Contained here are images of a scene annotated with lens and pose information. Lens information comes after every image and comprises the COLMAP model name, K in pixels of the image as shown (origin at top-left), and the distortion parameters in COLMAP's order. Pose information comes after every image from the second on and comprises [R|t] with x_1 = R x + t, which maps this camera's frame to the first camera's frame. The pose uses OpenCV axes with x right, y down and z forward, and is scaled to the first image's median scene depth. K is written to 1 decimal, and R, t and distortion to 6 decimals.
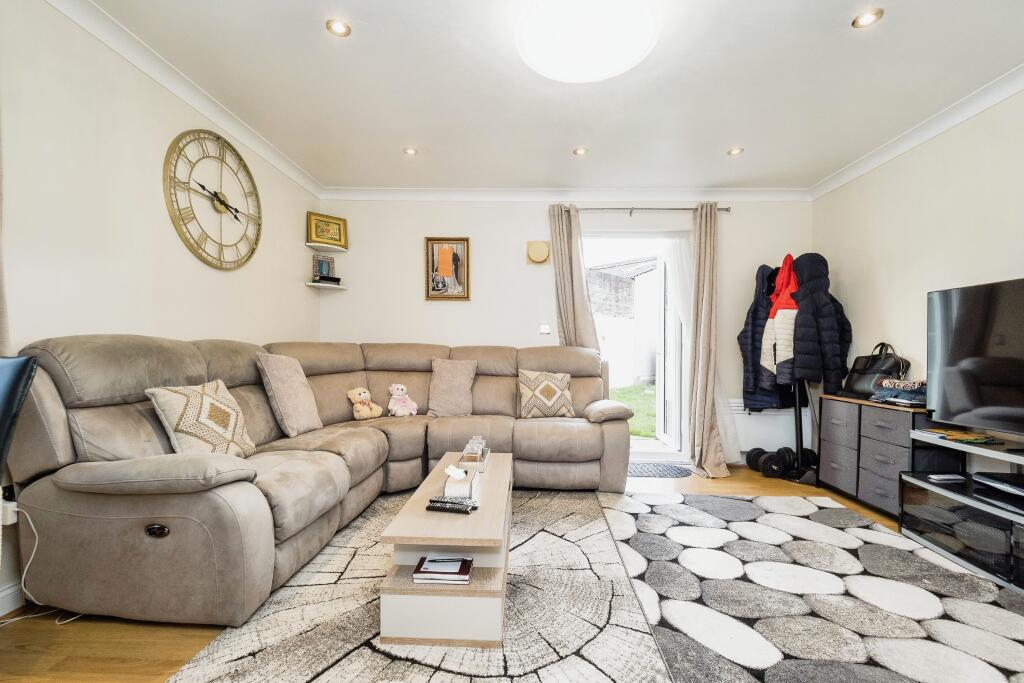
lens RADIAL K [[443.8, 0, 525.3], [0, 443.8, 353.5], [0, 0, 1]] dist [-0.002198, 0.001486]
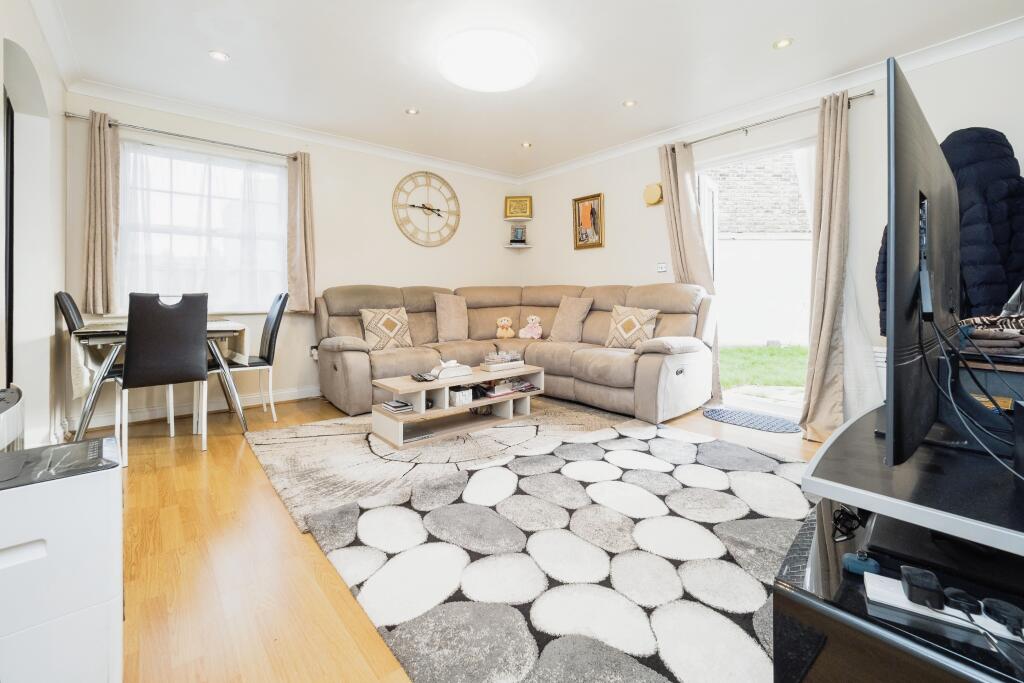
lens RADIAL K [[443.8, 0, 511.3], [0, 443.8, 301.6], [0, 0, 1]] dist [-0.002198, 0.001486]
pose [[0.655505, -0.004662, -0.755176, 0.767863], [0.007289, 0.999973, 0.000153, 0.028028], [0.755155, -0.005604, 0.655522, 0.077014]]
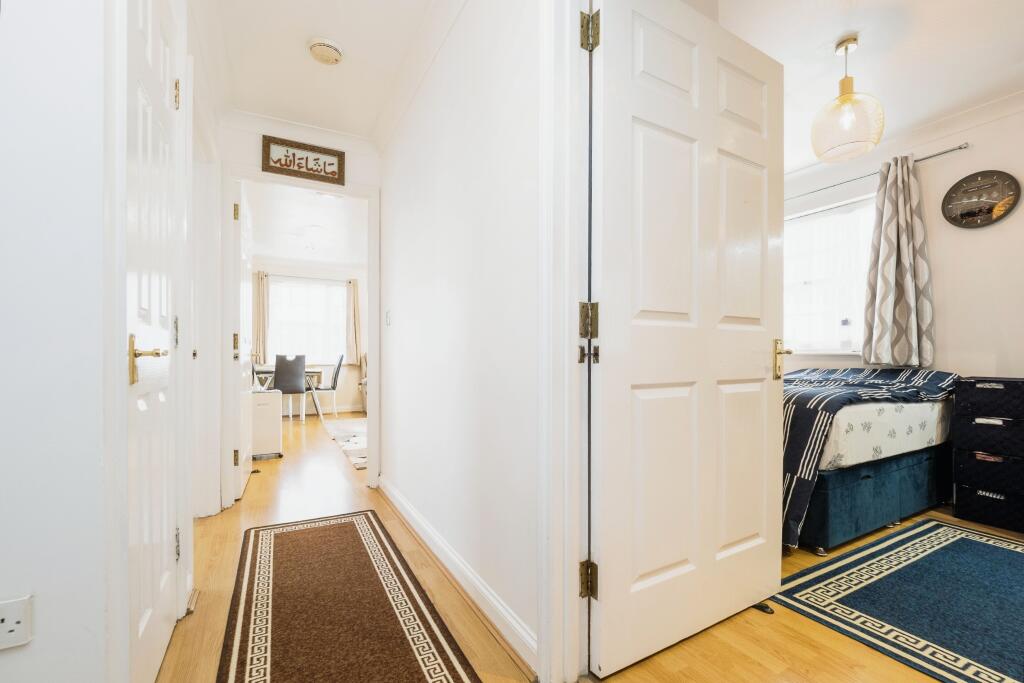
lens RADIAL K [[443.8, 0, 523.0], [0, 443.8, 364.5], [0, 0, 1]] dist [-0.002198, 0.001486]
pose [[0.521158, 0.006631, -0.853434, 1.961338], [0.000764, 0.999966, 0.008237, 0.034058], [0.853460, -0.004945, 0.521135, -0.009058]]
